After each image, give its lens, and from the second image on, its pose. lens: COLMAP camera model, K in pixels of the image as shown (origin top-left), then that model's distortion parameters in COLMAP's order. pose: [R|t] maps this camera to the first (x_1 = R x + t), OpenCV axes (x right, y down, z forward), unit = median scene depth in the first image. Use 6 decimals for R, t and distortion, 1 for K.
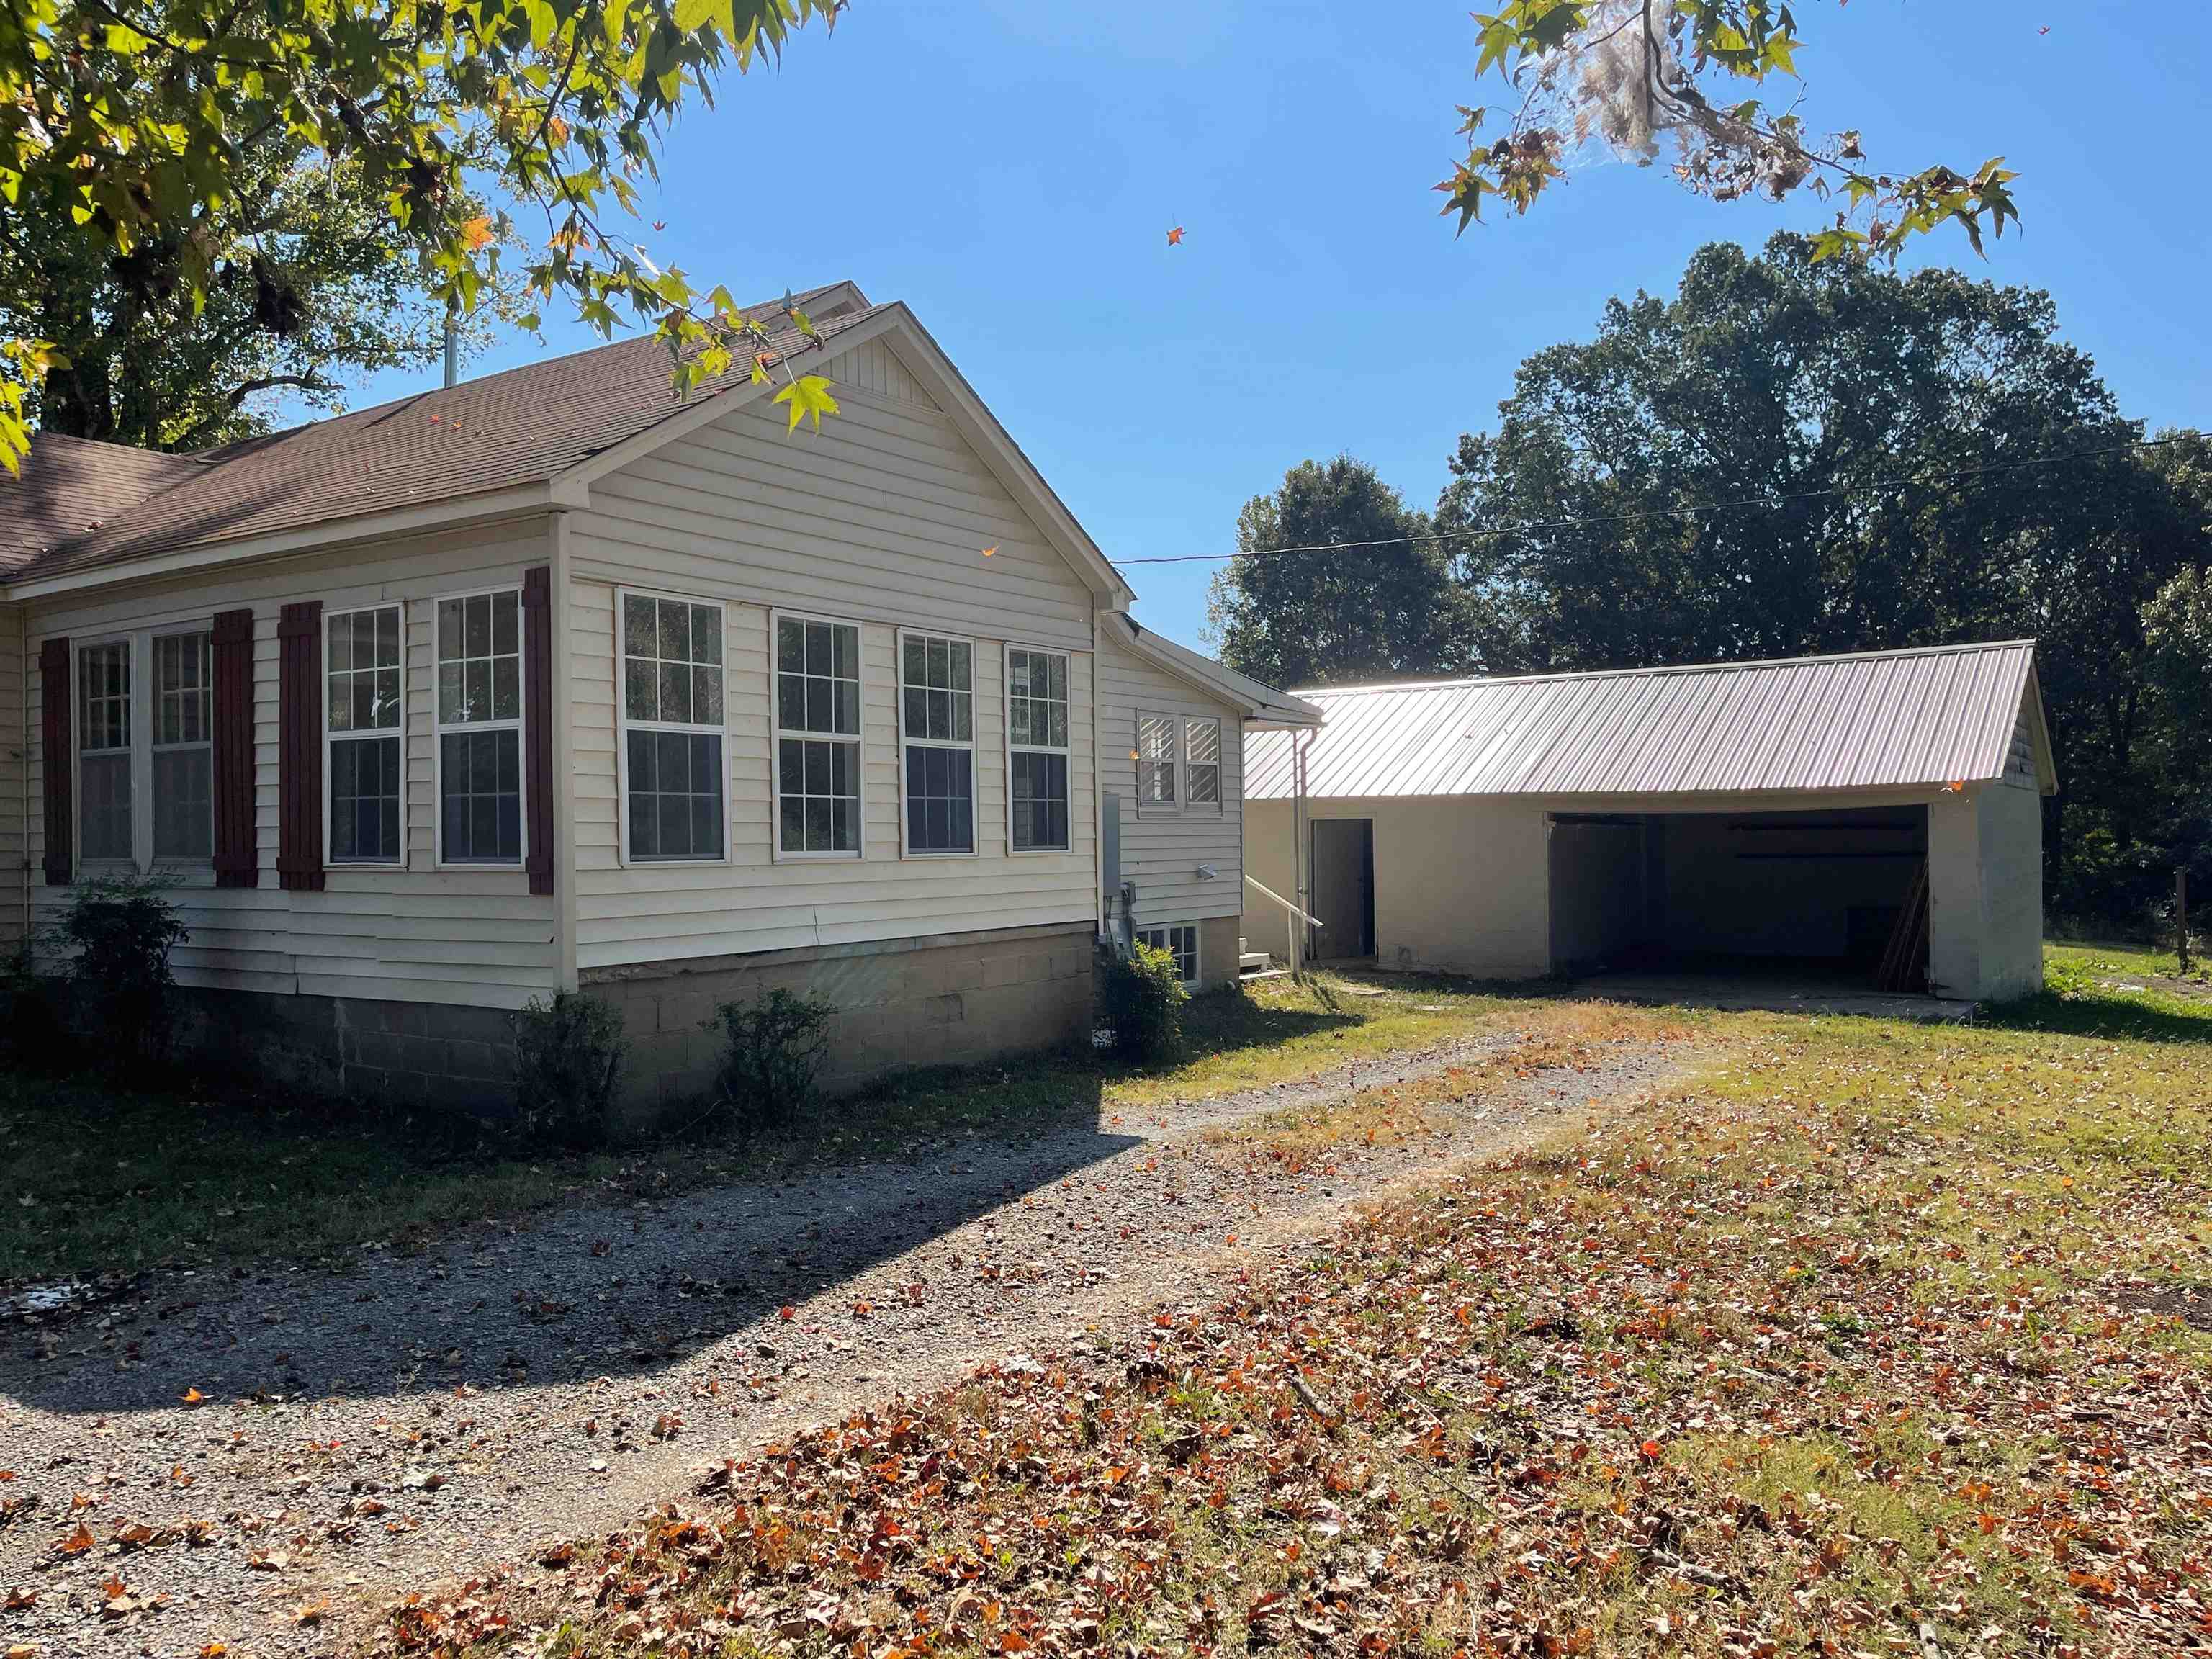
lens RADIAL K [[1668.0, 0, 1118.7], [0, 1668.0, 830.3], [0, 0, 1]] dist [0.079408, -0.087435]
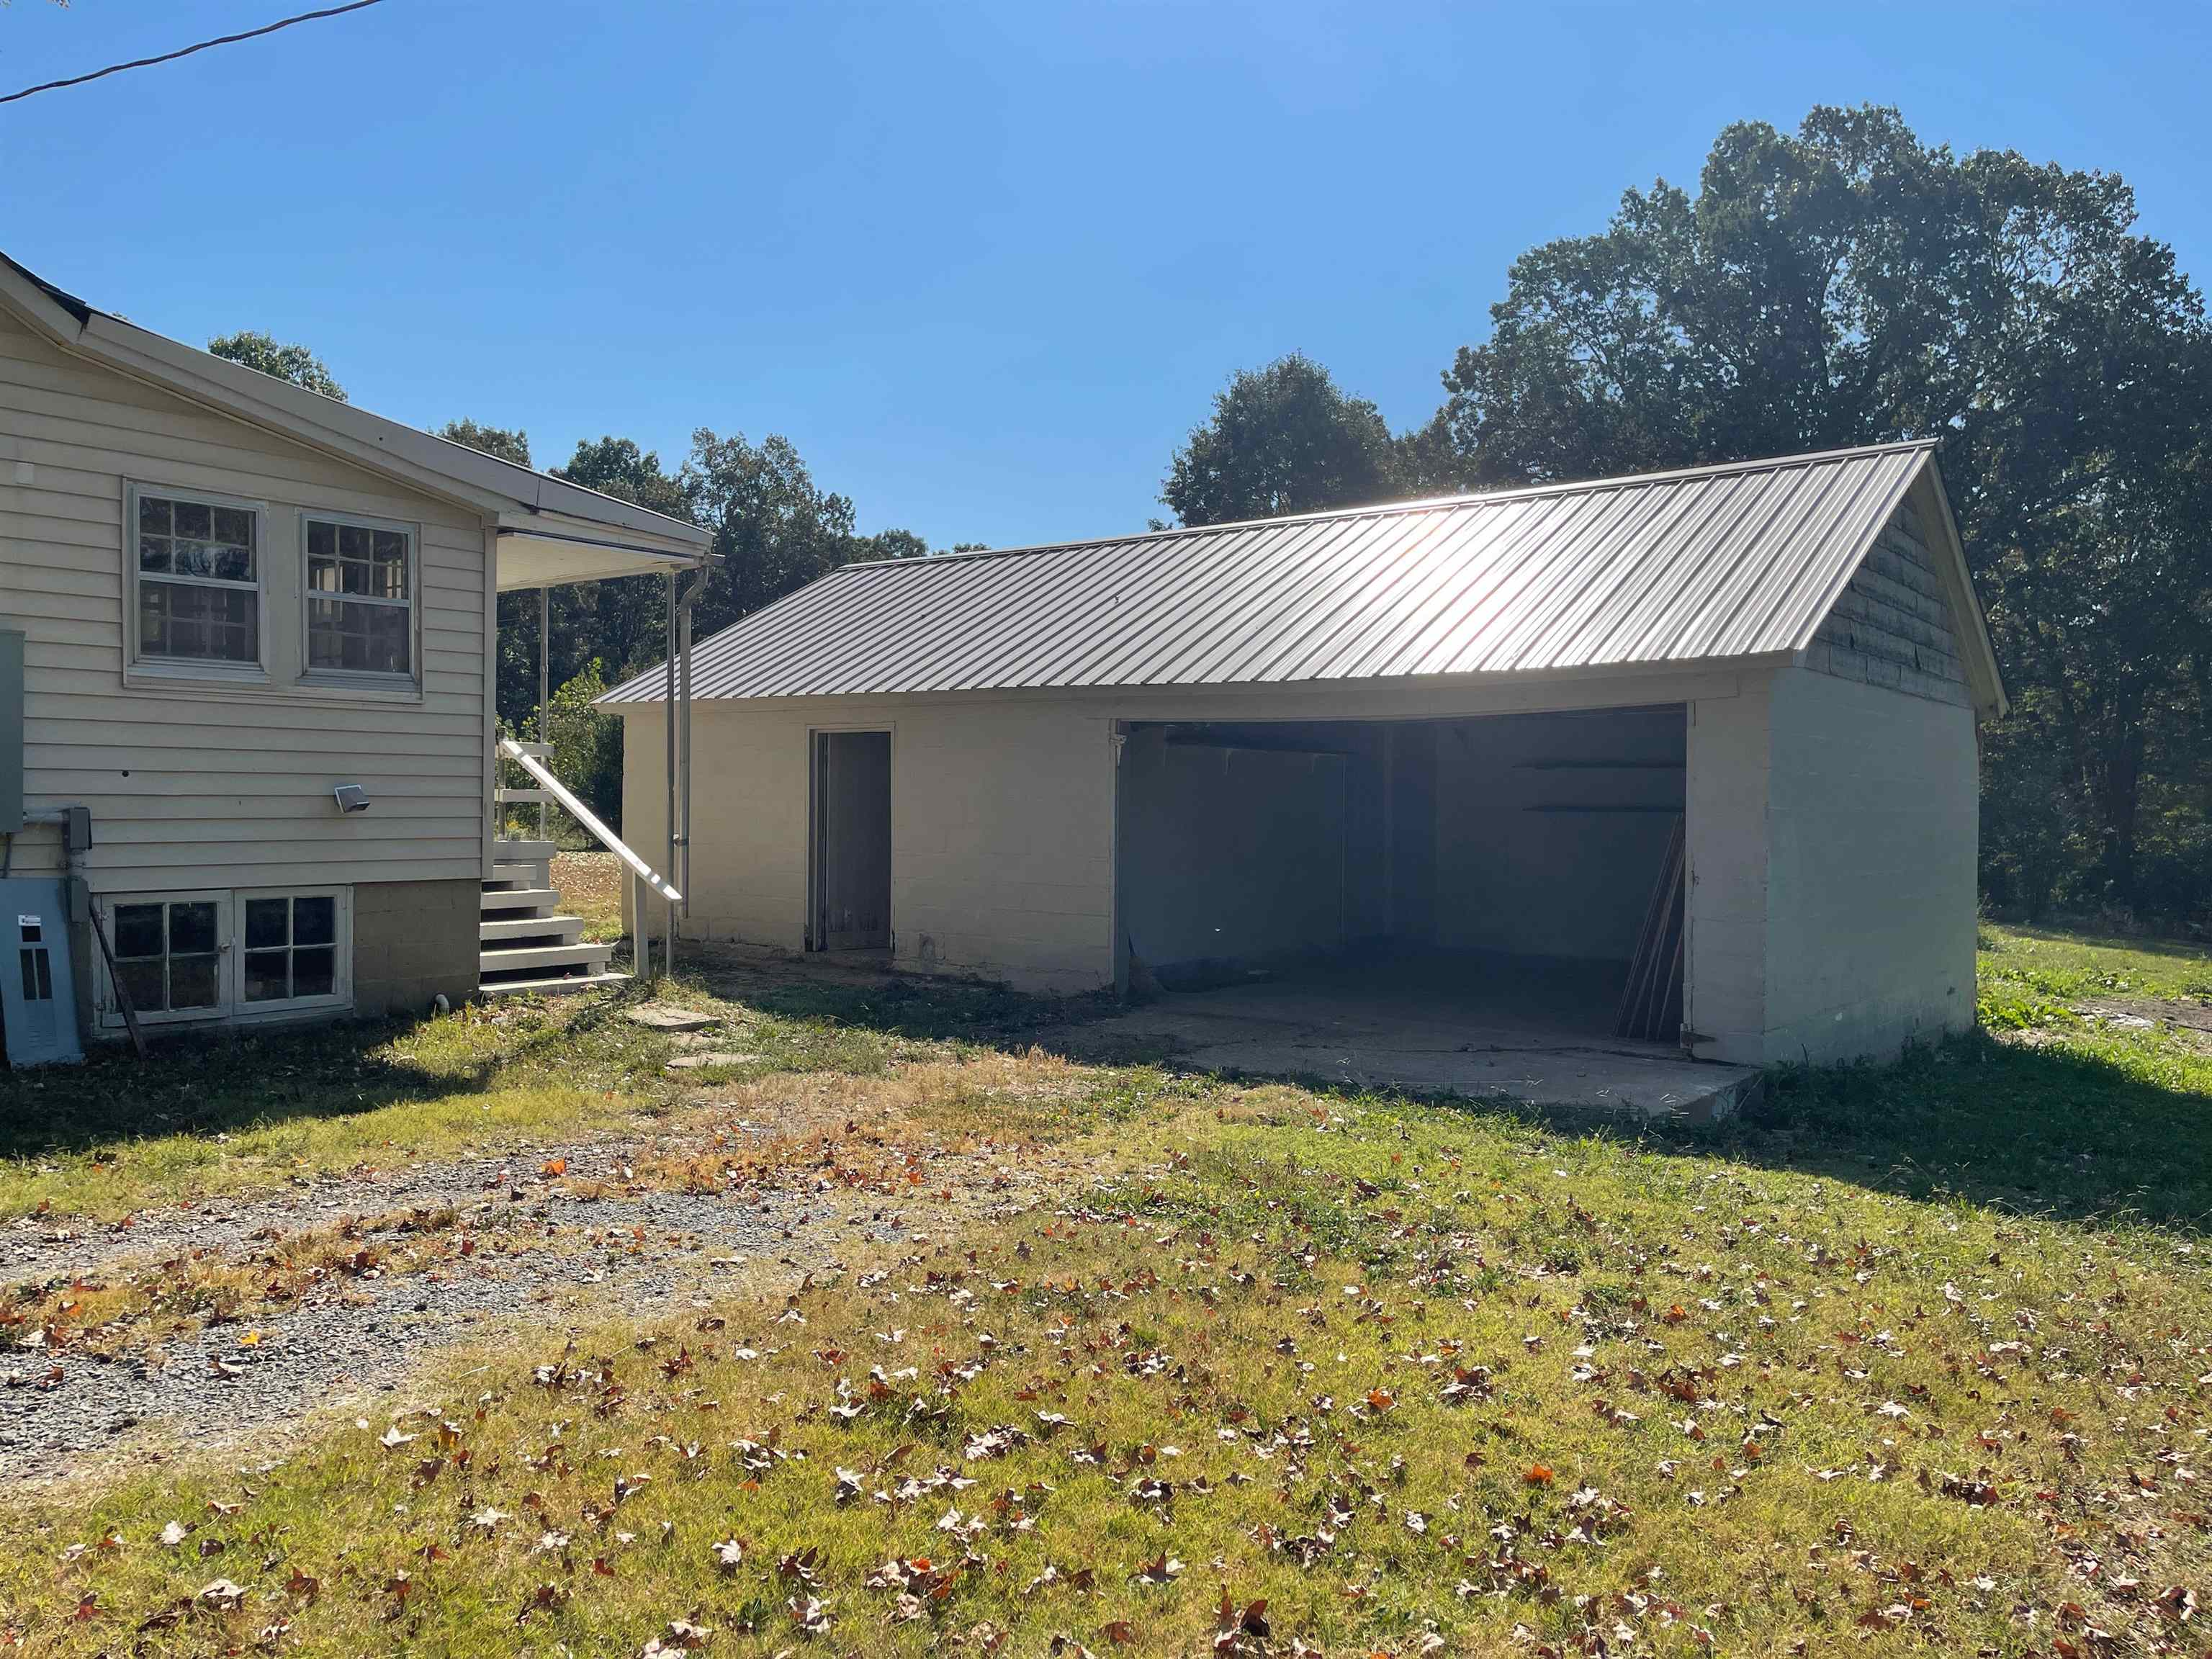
lens RADIAL K [[1645.7, 0, 1127.4], [0, 1645.7, 824.3], [0, 0, 1]] dist [0.057260, -0.086683]
pose [[0.998391, 0.023201, -0.051733, 0.097548], [-0.022285, 0.999586, 0.018217, 0.005229], [0.052134, -0.017035, 0.998495, 0.137467]]
